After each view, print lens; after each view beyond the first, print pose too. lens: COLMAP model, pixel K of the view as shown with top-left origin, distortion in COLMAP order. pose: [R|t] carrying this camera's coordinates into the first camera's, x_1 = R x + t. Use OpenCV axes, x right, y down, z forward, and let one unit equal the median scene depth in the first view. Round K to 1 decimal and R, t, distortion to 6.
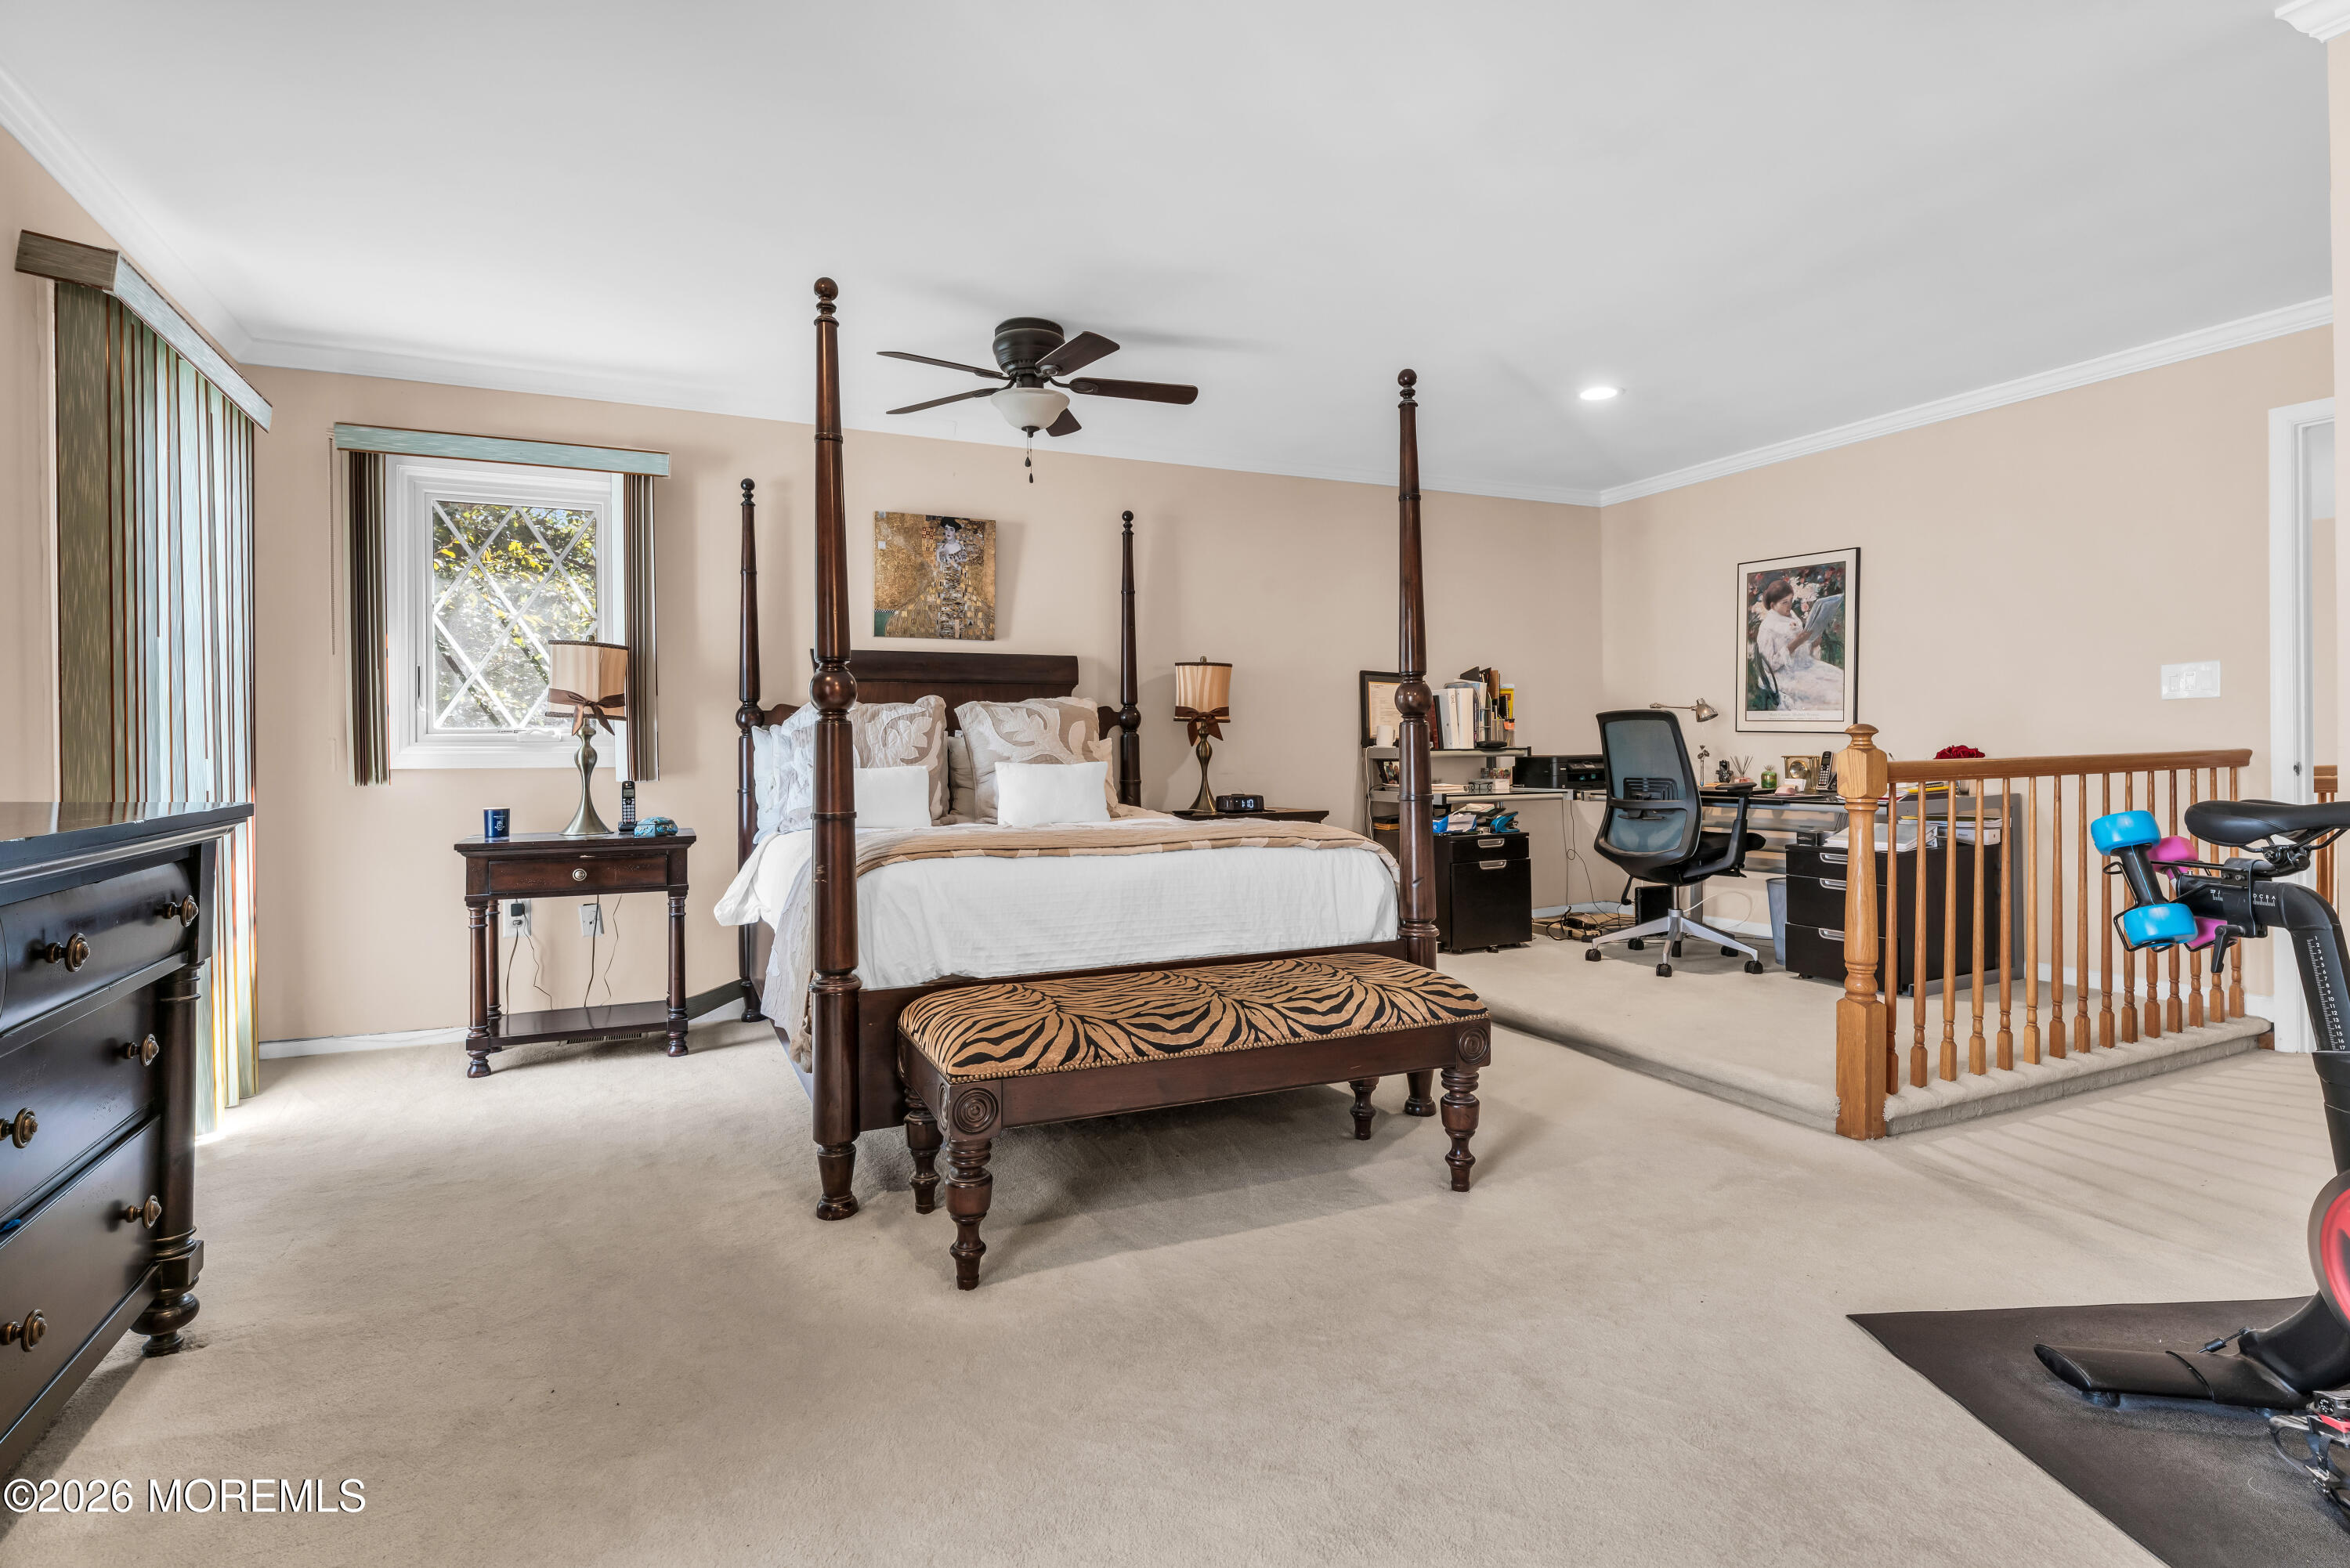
lens RADIAL K [[1192.1, 0, 1174.4], [0, 1192.1, 766.6], [0, 0, 1]] dist [0.001632, -0.000322]
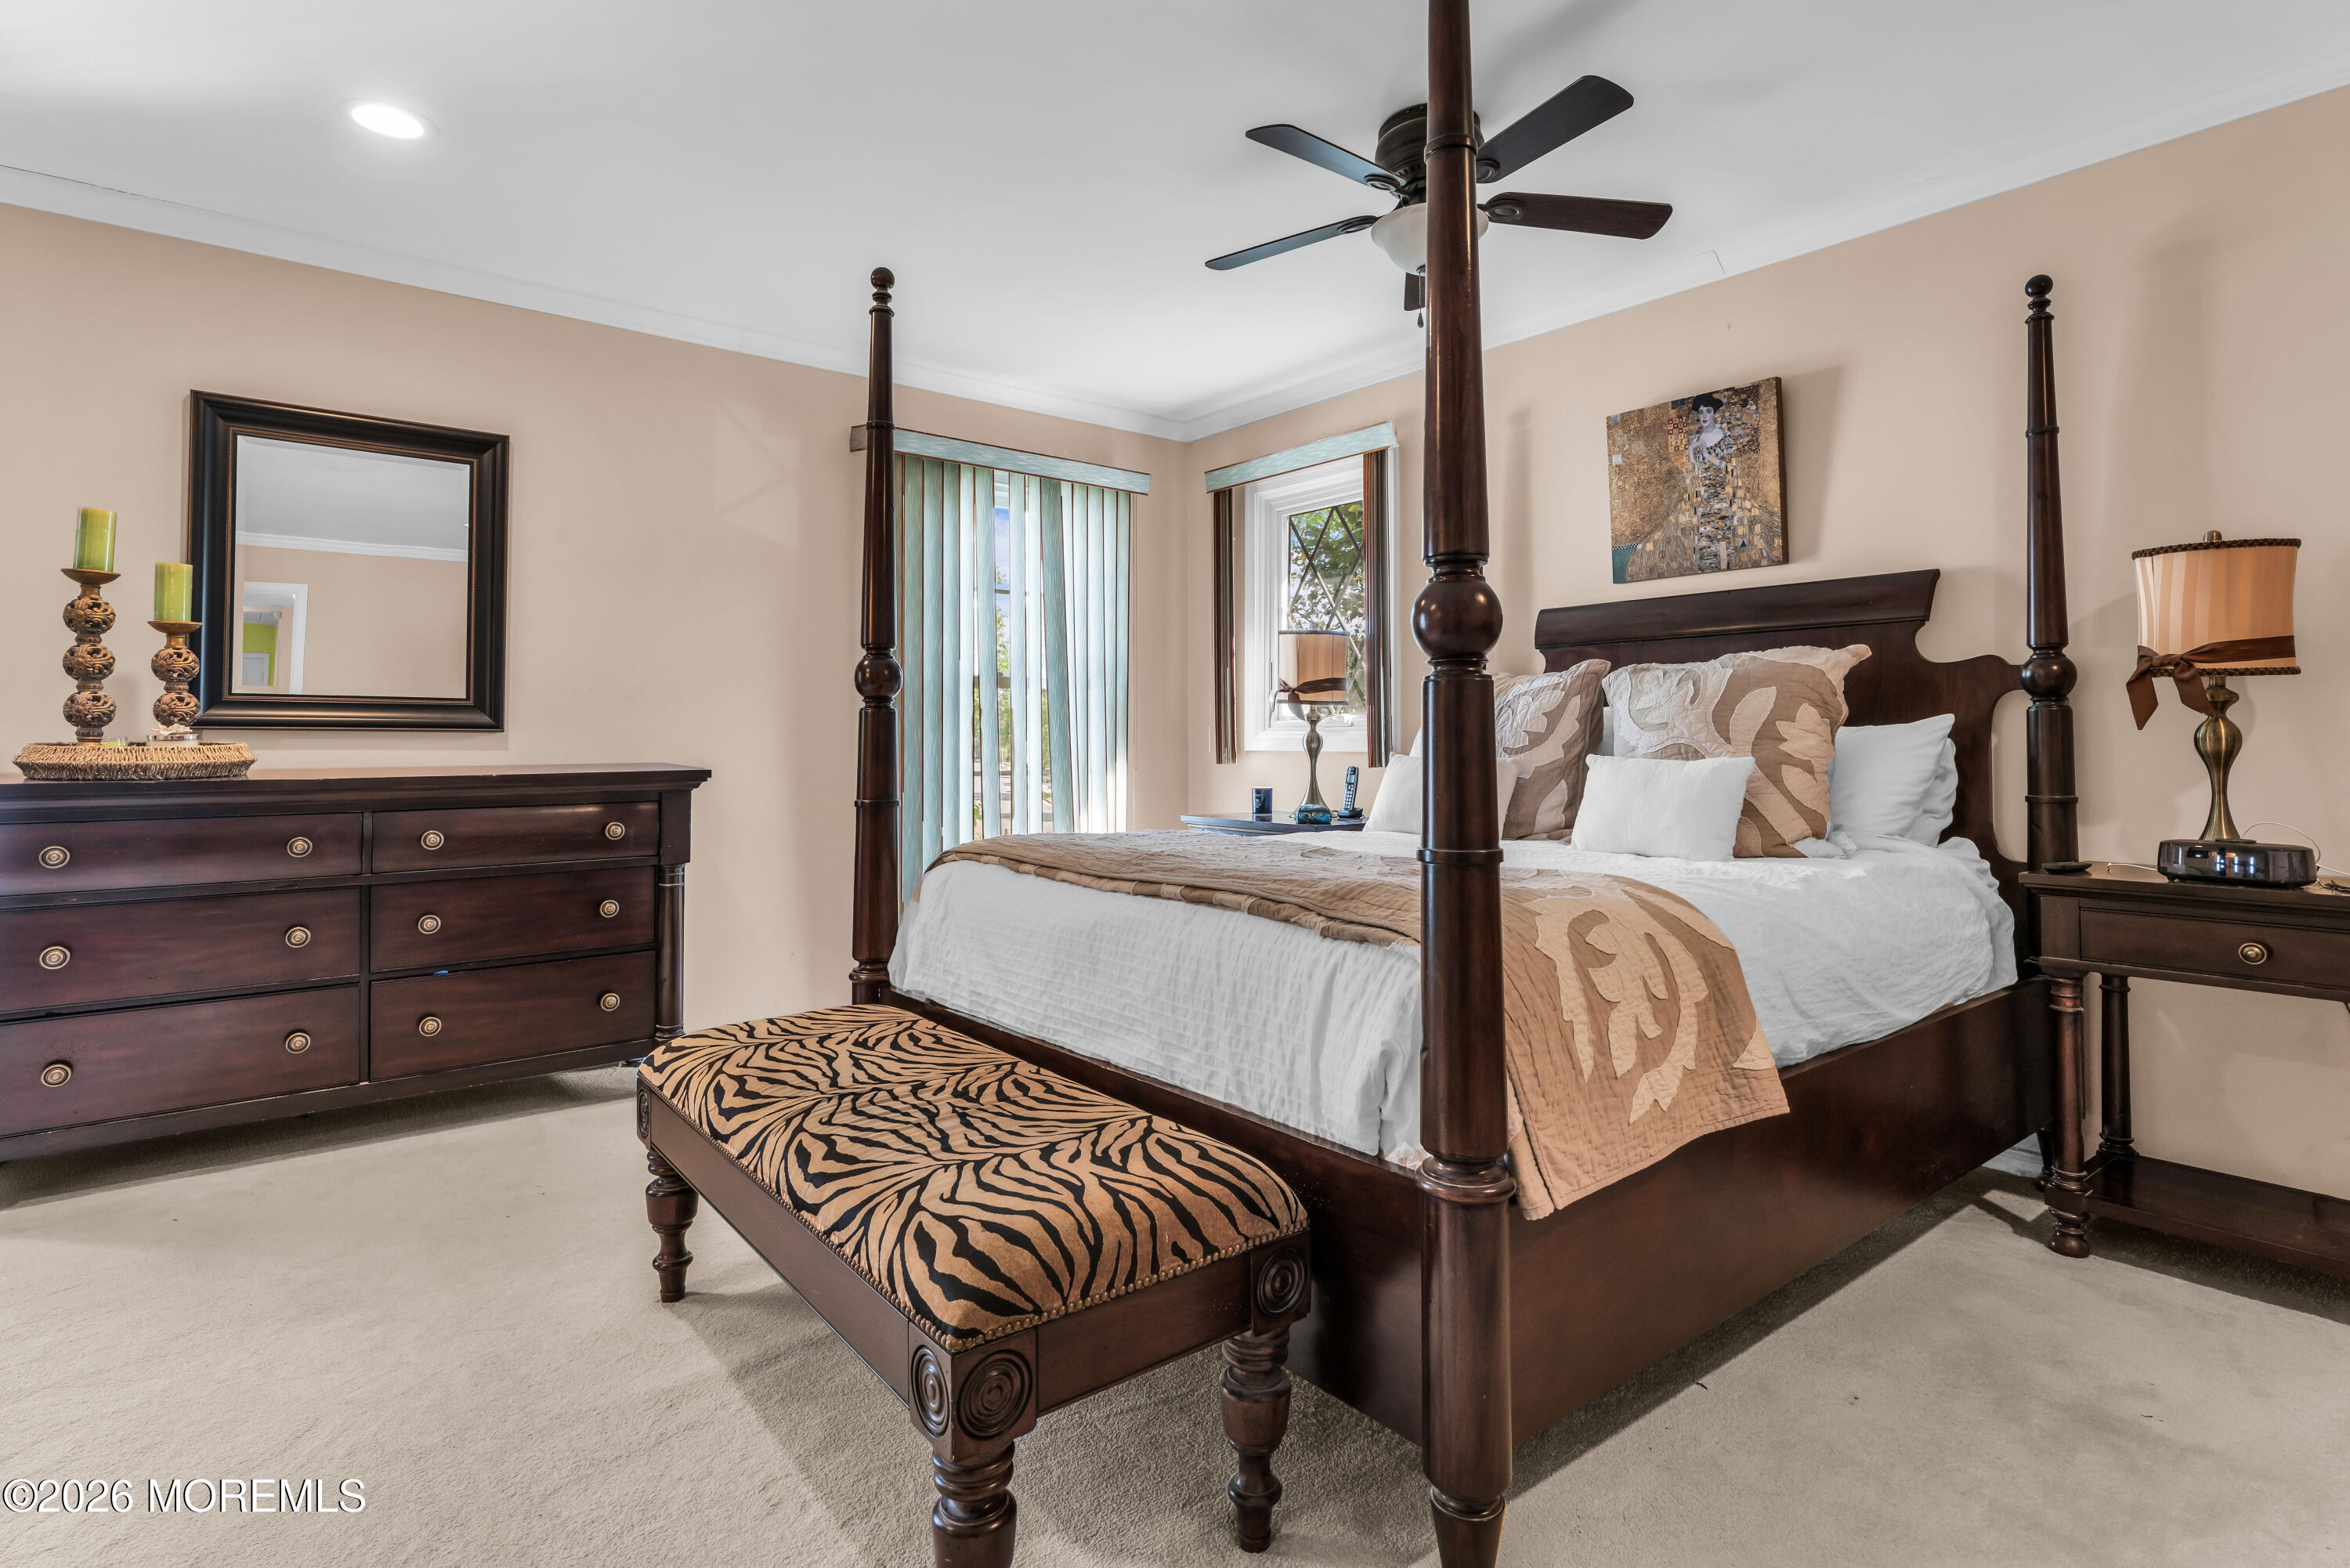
lens RADIAL K [[1172.6, 0, 1165.5], [0, 1172.6, 755.4], [0, 0, 1]] dist [-0.004092, -0.000417]
pose [[0.237047, 0.020545, -0.971281, 0.393029], [-0.011987, 0.999762, 0.018222, -0.011155], [0.971424, 0.007323, 0.237237, 0.544885]]
